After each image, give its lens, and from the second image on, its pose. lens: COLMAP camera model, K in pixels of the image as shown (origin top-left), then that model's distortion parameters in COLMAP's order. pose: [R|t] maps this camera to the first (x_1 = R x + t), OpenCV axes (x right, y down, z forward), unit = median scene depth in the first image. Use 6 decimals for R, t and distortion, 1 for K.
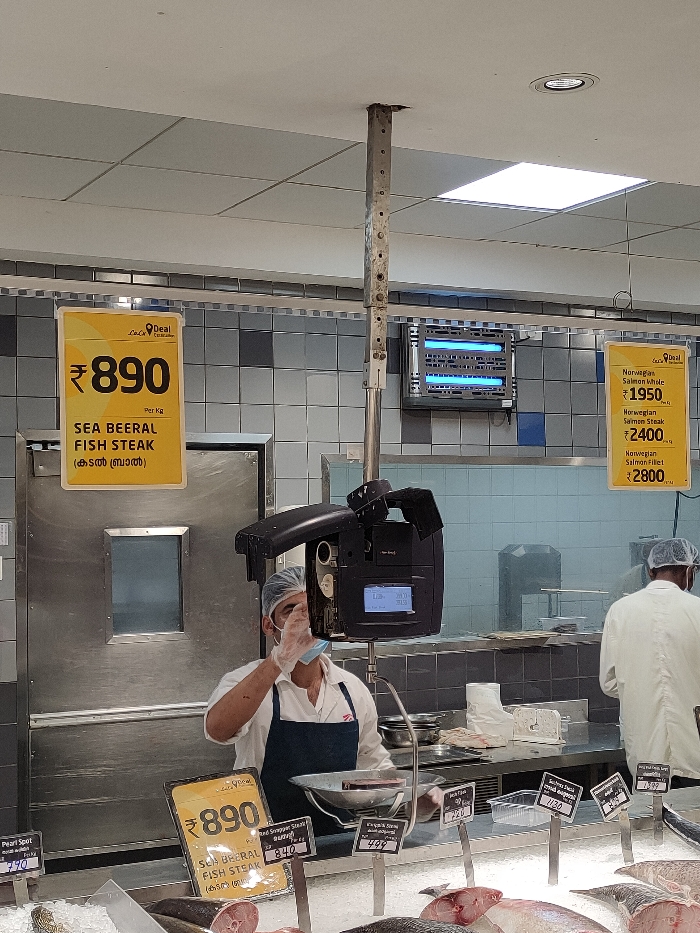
lens RADIAL K [[1382.8, 0, 350.0], [0, 1382.8, 466.5], [0, 0, 1]] dist [0.068670, -0.061154]
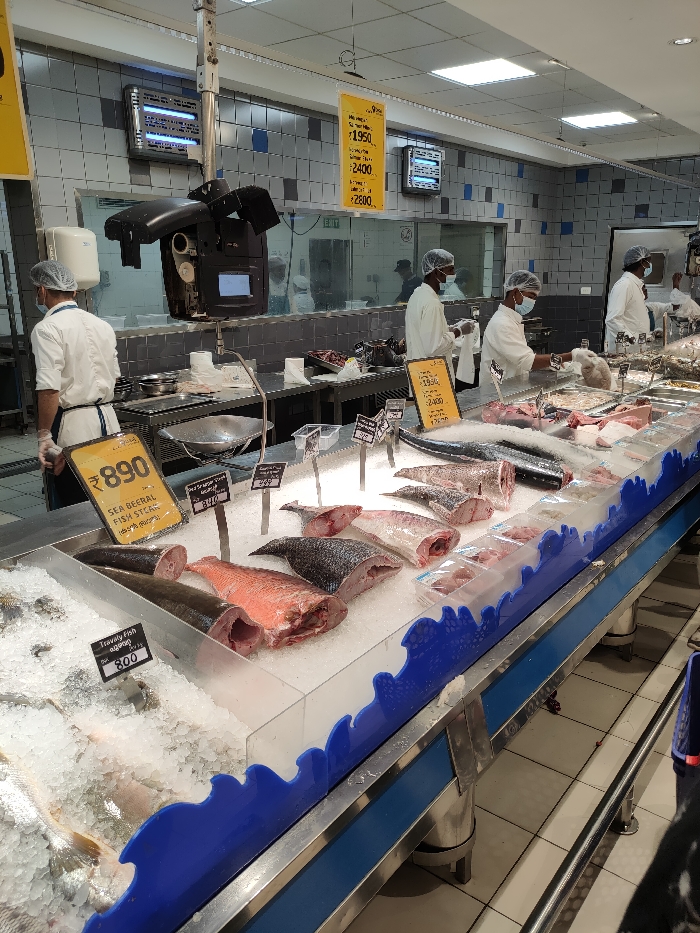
lens RADIAL K [[716.8, 0, 350.0], [0, 716.8, 466.5], [0, 0, 1]] dist [0.023901, -0.010212]
pose [[0.916629, -0.102645, 0.386335, -0.143506], [-0.022618, 0.951604, 0.306495, 0.053971], [-0.399098, -0.289680, 0.869946, 0.376971]]
